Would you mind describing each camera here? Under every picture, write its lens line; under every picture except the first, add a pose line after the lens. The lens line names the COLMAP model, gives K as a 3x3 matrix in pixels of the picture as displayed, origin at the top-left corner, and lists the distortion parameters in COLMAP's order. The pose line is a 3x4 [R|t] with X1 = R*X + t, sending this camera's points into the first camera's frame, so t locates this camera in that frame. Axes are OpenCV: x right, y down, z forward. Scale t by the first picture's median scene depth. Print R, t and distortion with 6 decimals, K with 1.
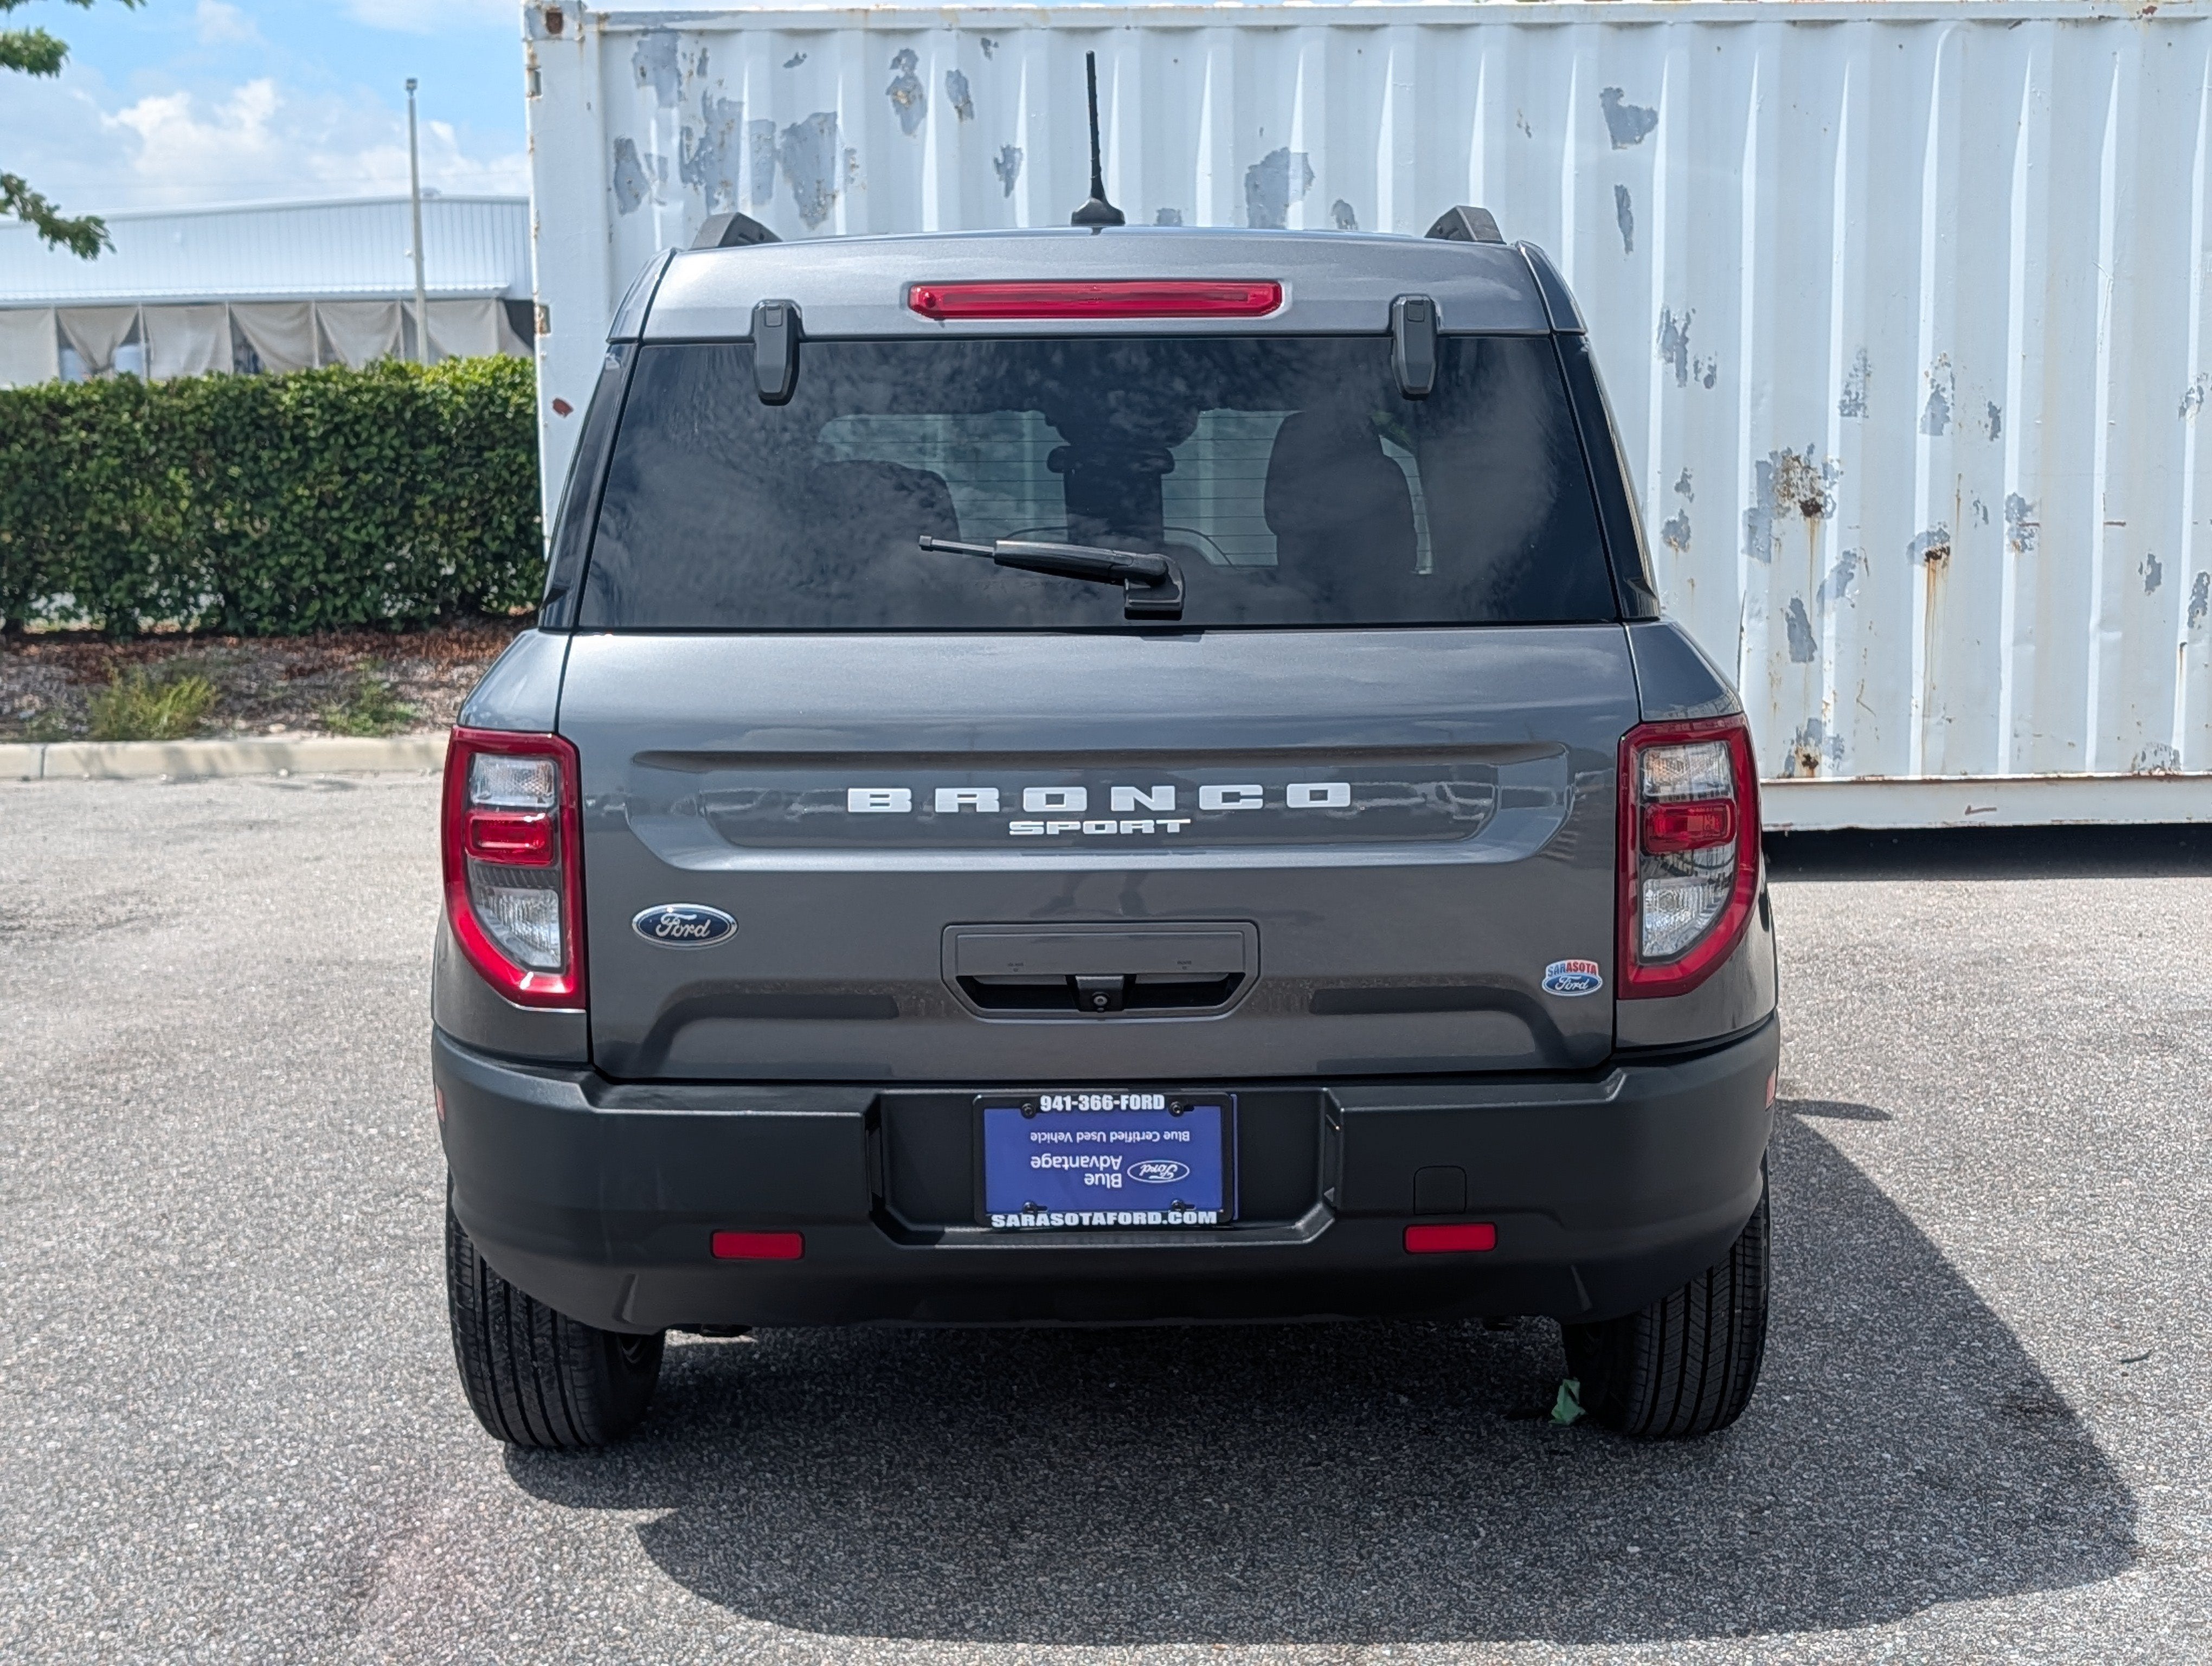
lens RADIAL K [[2977.3, 0, 1143.9], [0, 2977.3, 846.3], [0, 0, 1]] dist [0.040596, 0.000000]
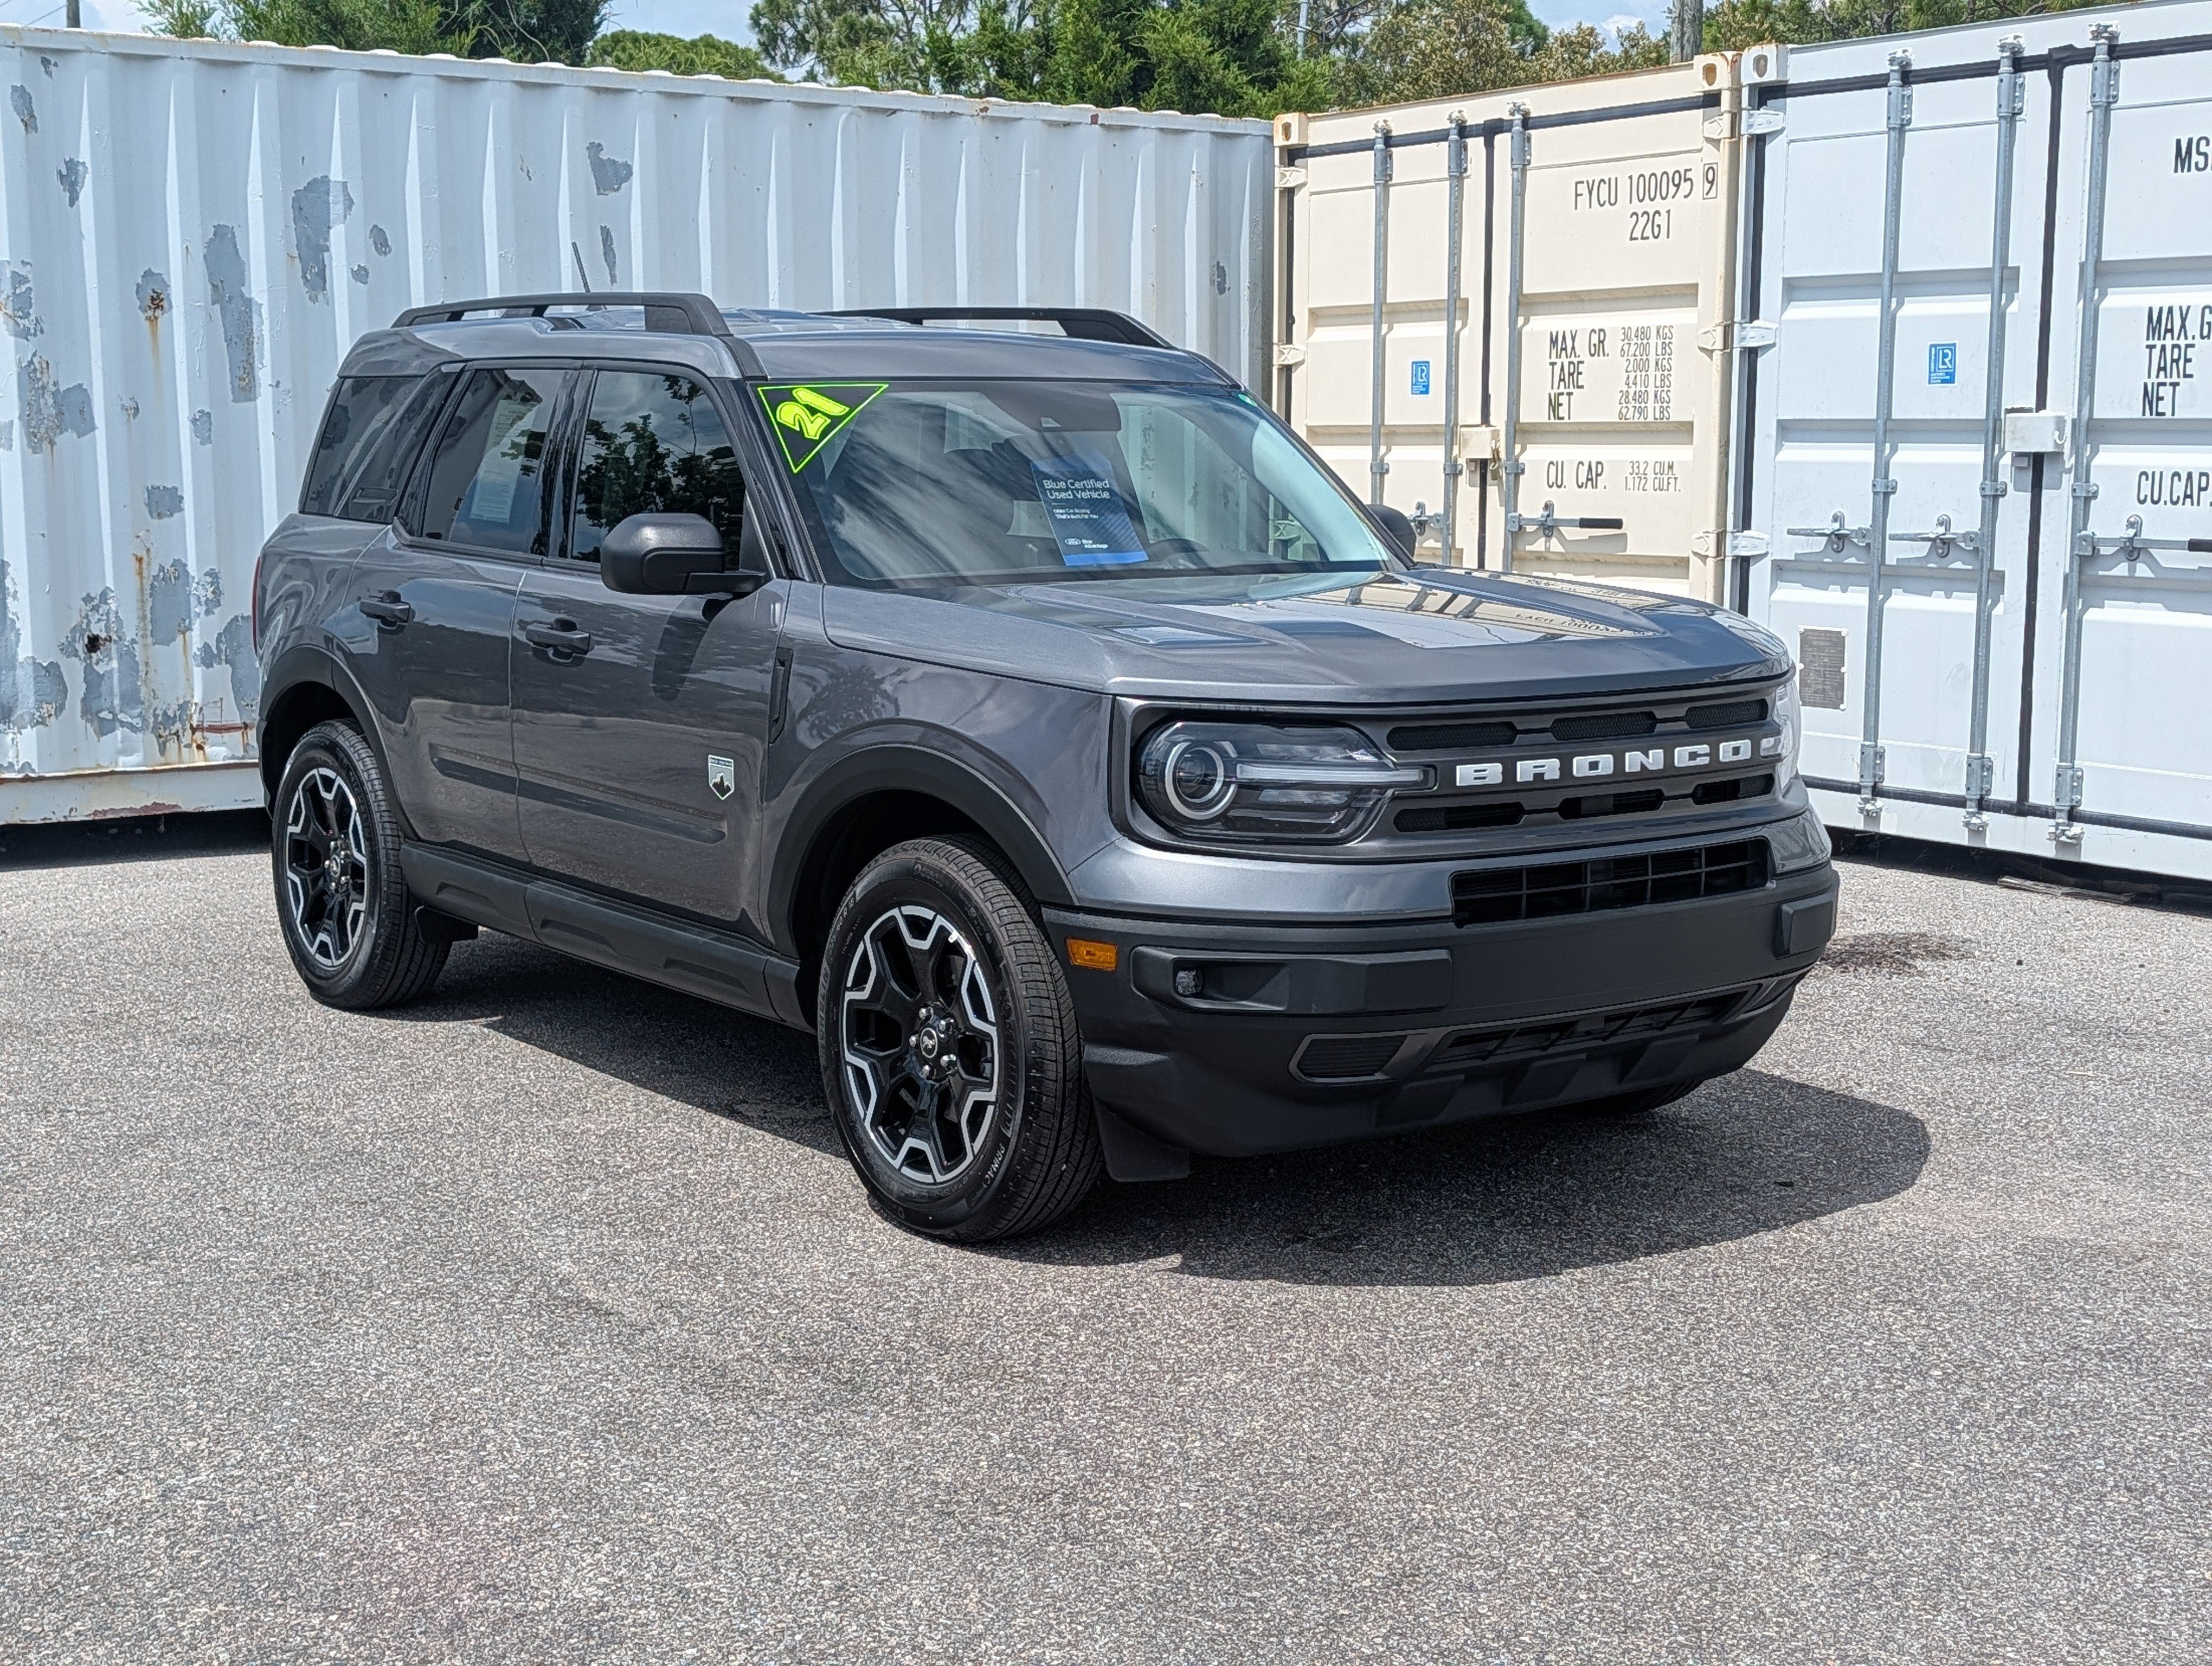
lens RADIAL K [[2977.3, 0, 1065.0], [0, 2977.3, 833.4], [0, 0, 1]] dist [0.040596, 0.000000]
pose [[0.848637, -0.060649, 0.525487, -0.327411], [0.067472, 0.997702, 0.006186, 0.021996], [-0.524655, 0.030206, 0.850779, -0.086382]]
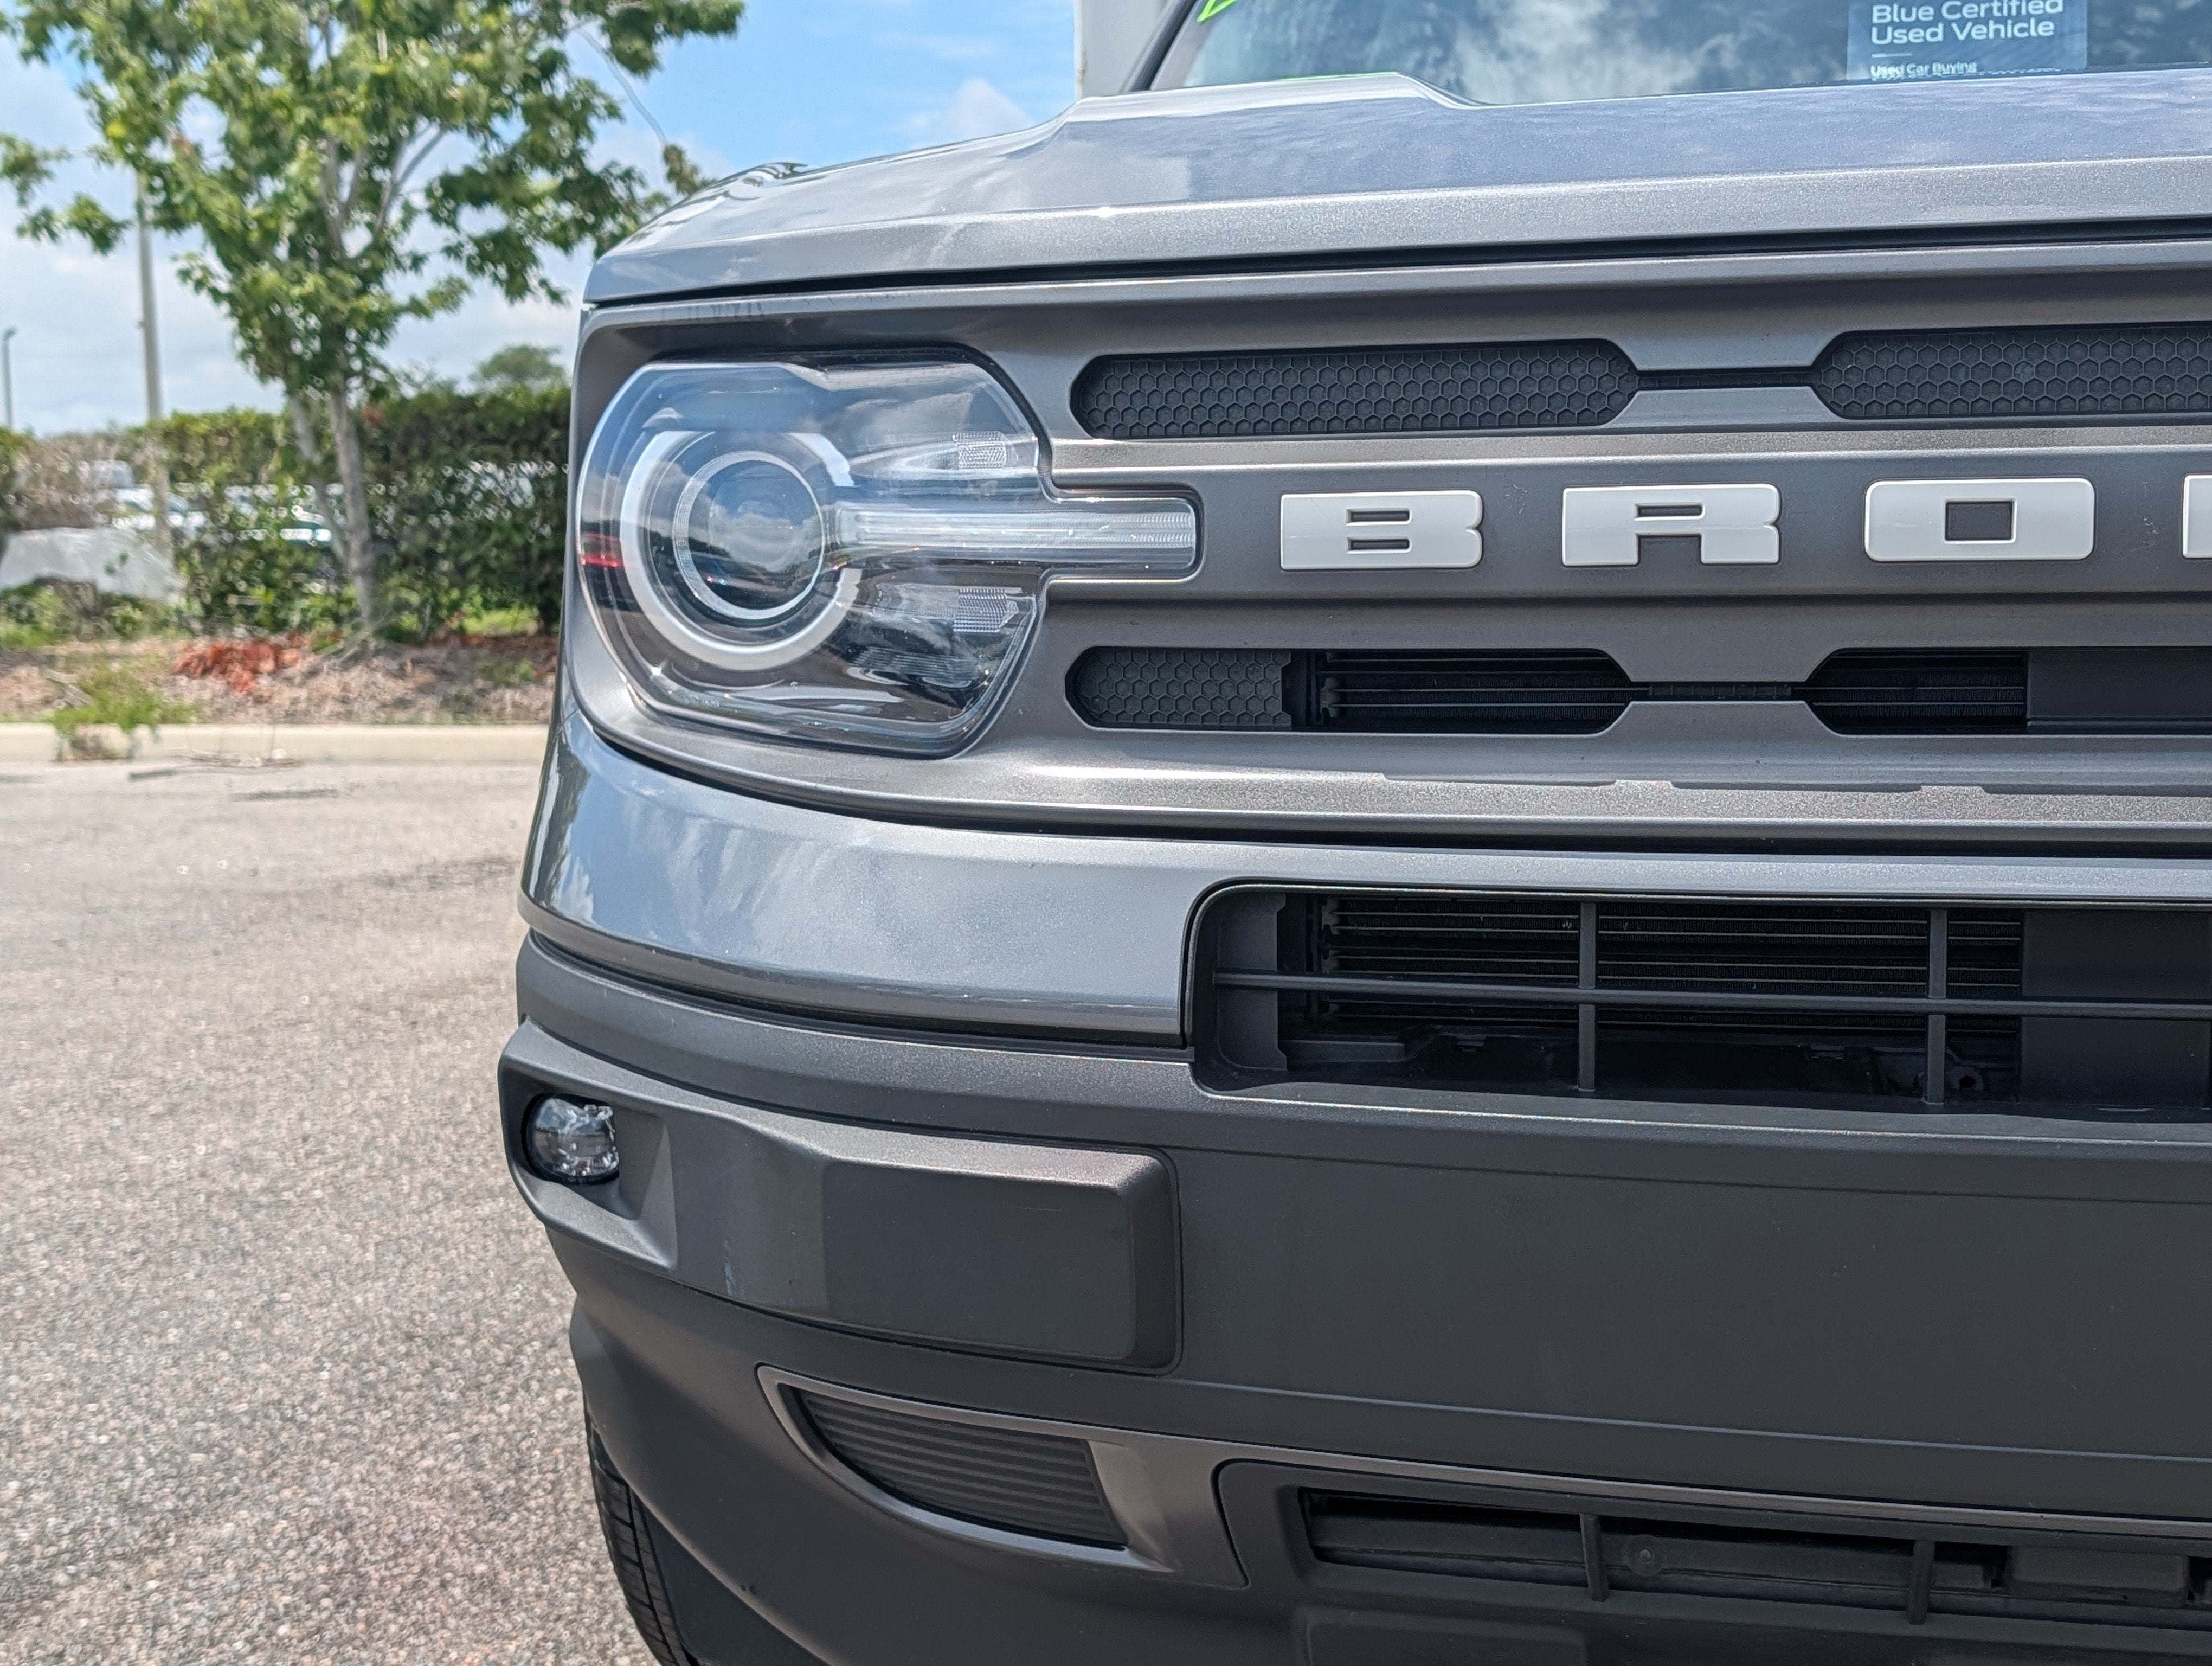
lens RADIAL K [[2977.3, 0, 1071.6], [0, 2977.3, 841.3], [0, 0, 1]] dist [0.040596, 0.000000]
pose [[0.949947, 0.026281, -0.311302, 0.064422], [-0.038105, 0.998763, -0.031959, 0.040647], [0.310077, 0.042221, 0.949773, 0.201826]]
